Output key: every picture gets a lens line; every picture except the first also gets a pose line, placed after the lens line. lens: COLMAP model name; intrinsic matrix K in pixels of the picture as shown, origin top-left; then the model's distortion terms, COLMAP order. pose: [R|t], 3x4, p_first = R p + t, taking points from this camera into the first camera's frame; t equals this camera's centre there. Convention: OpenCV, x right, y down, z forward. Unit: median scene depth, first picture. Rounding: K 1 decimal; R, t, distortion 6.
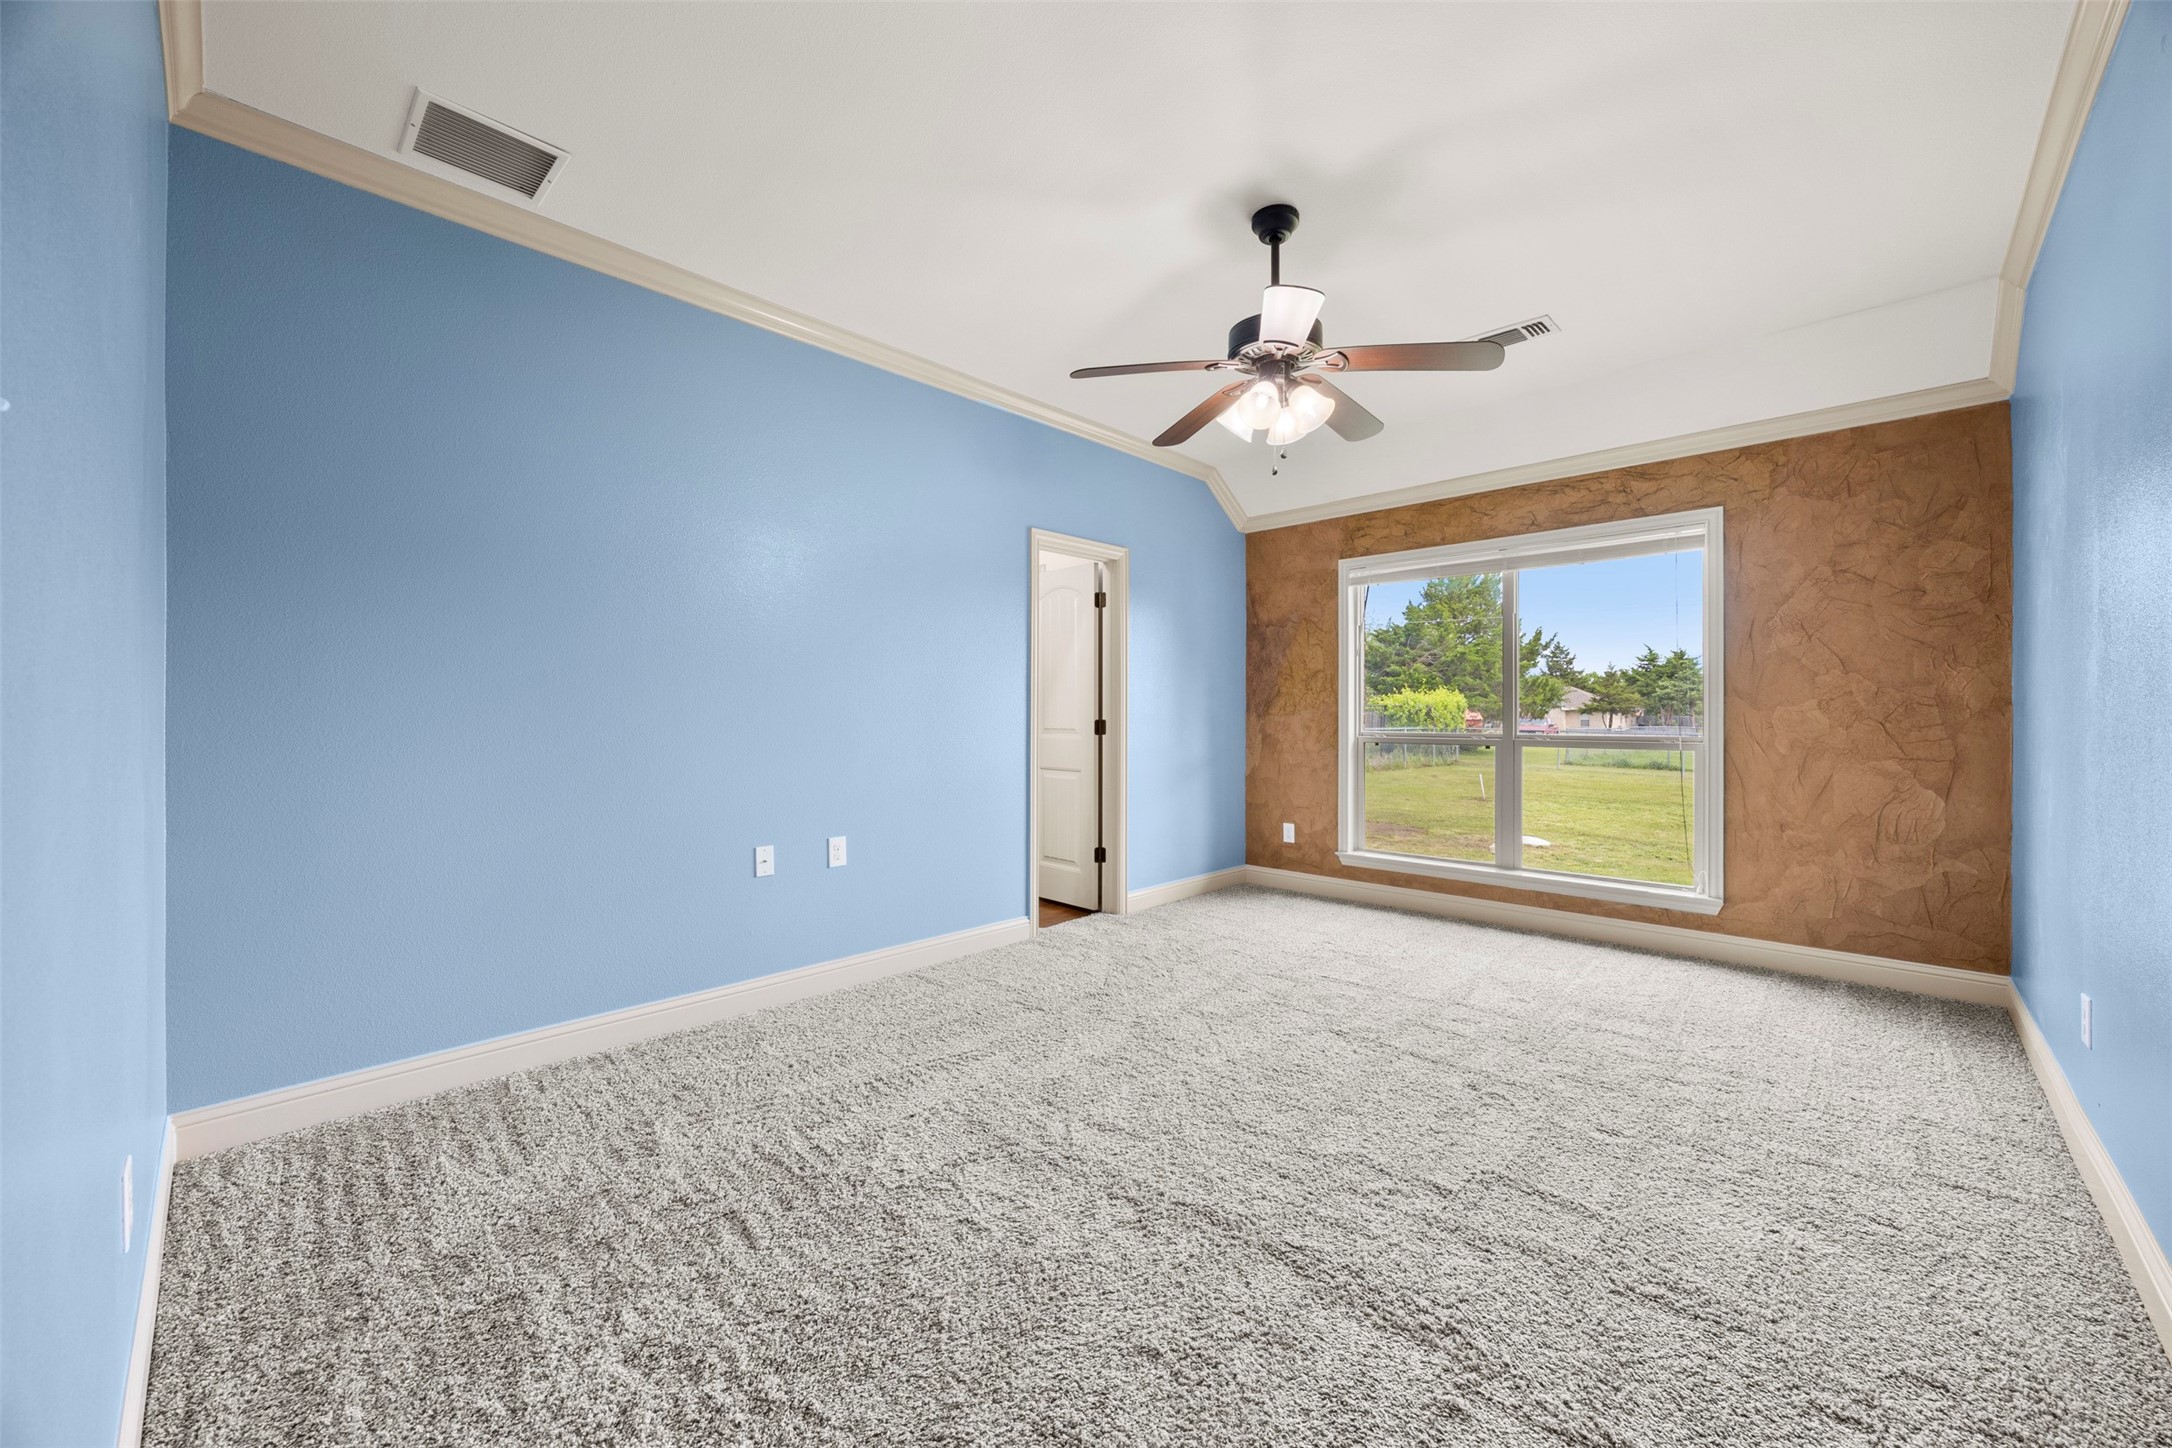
lens RADIAL K [[832.1, 0, 1078.4], [0, 832.1, 721.0], [0, 0, 1]] dist [-0.000274, -0.000832]
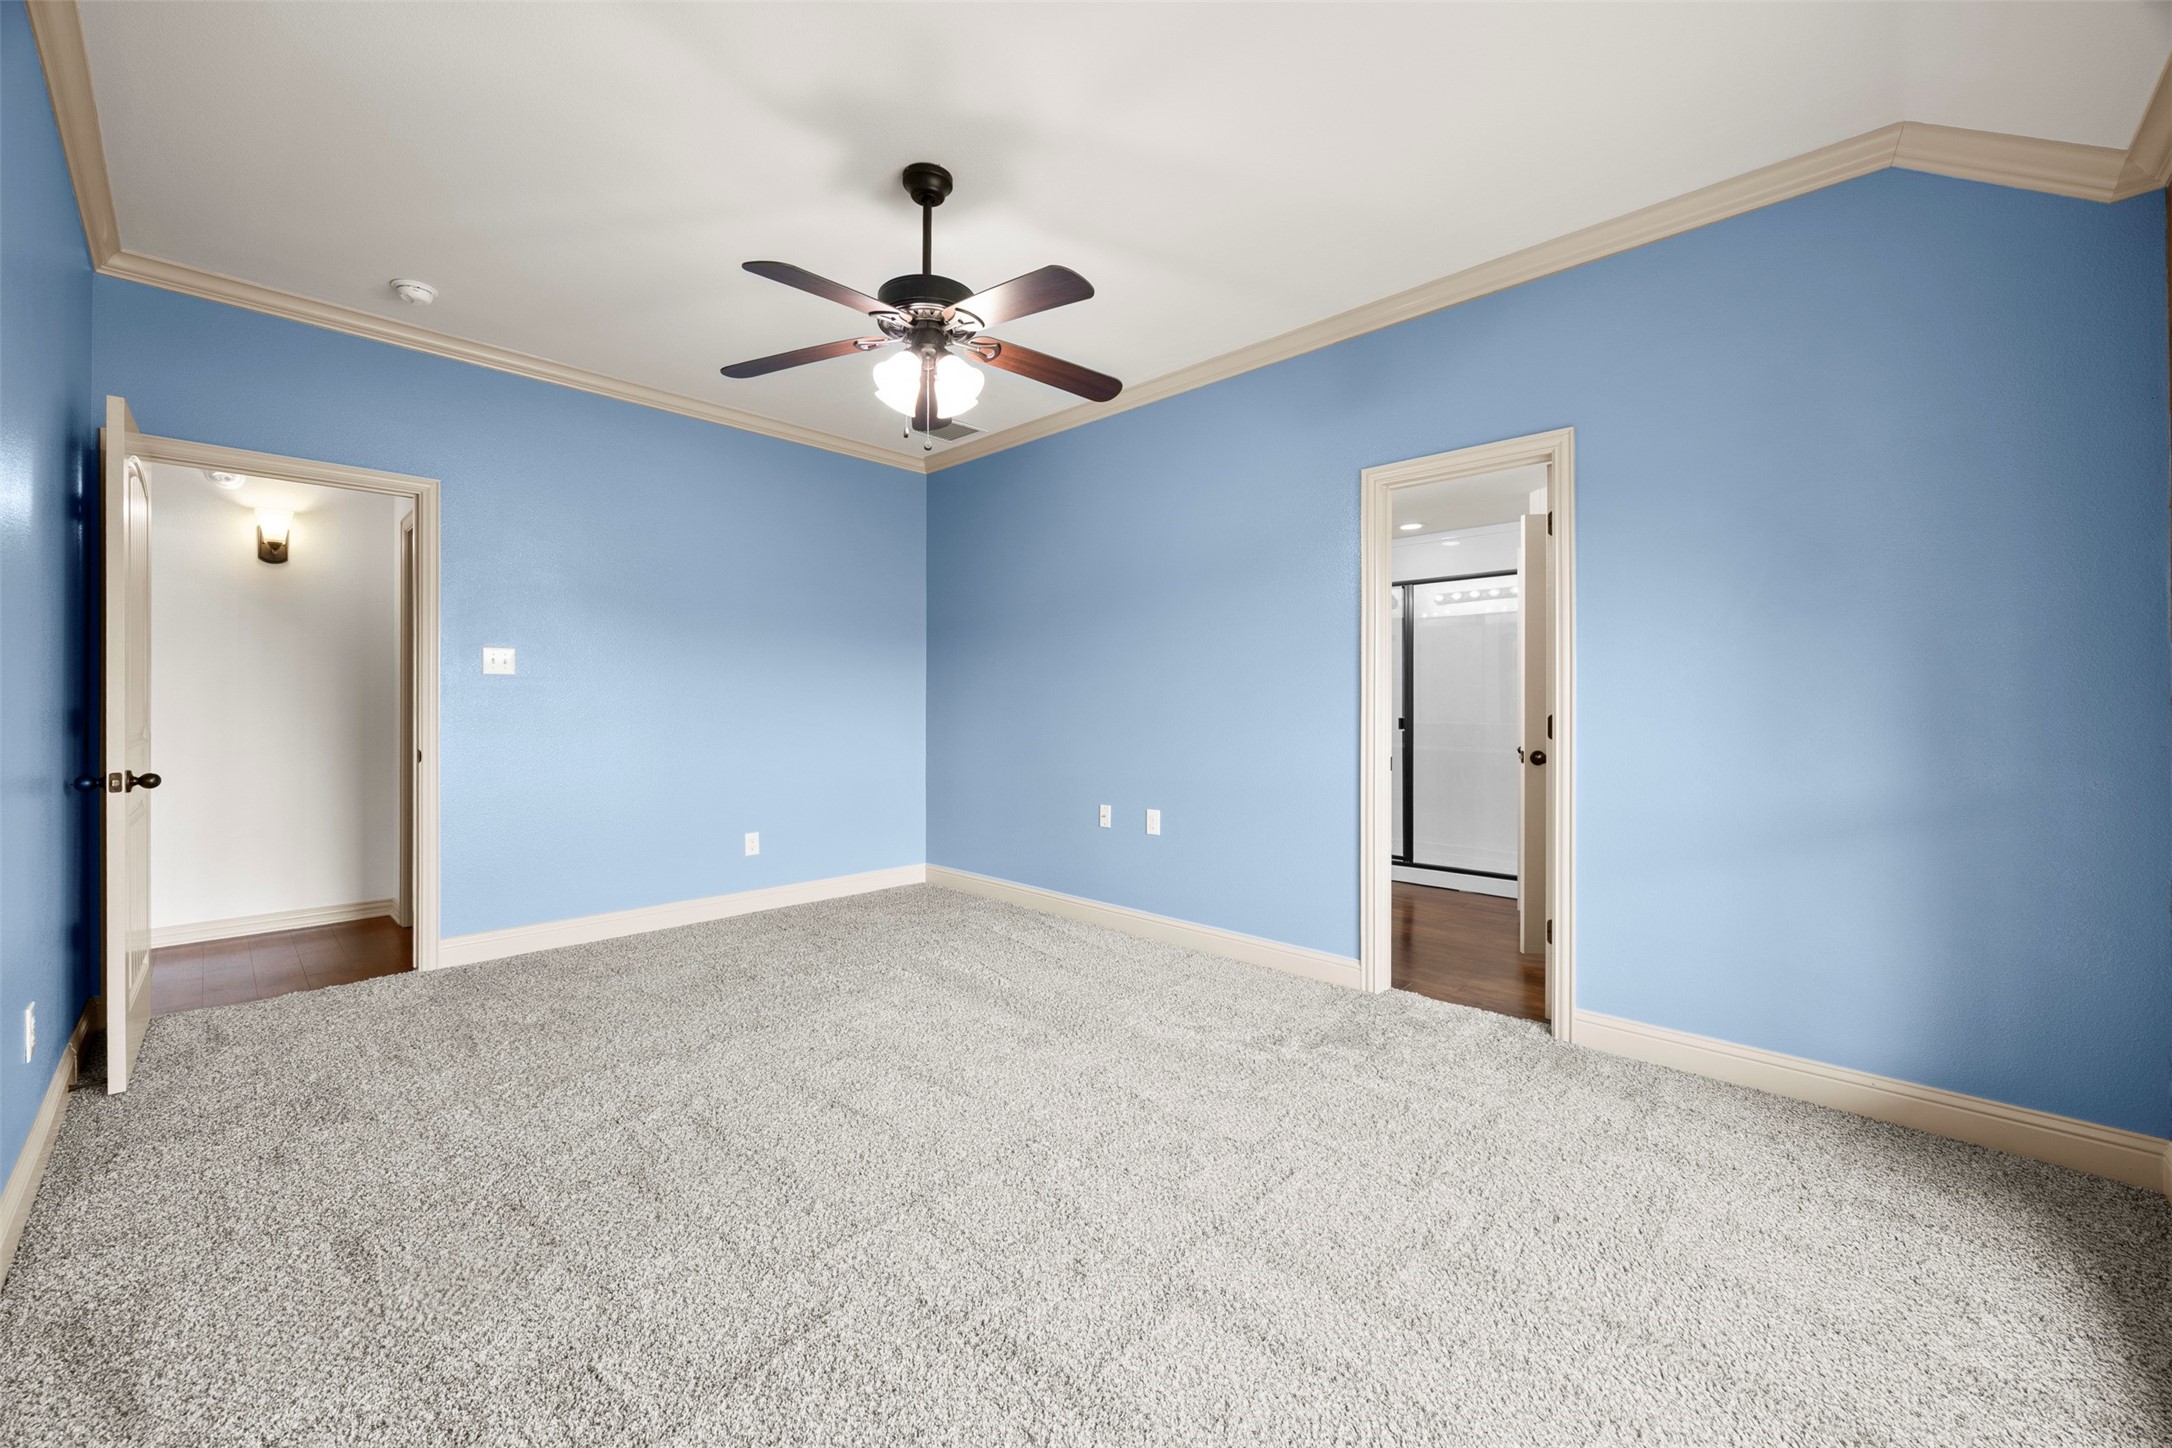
lens RADIAL K [[832.1, 0, 1078.8], [0, 832.1, 707.3], [0, 0, 1]] dist [-0.000274, -0.000832]
pose [[0.011911, 0.002672, -0.999925, 0.835890], [-0.009846, 0.999948, 0.002555, -0.006862], [0.999881, 0.009815, 0.011937, 0.829708]]
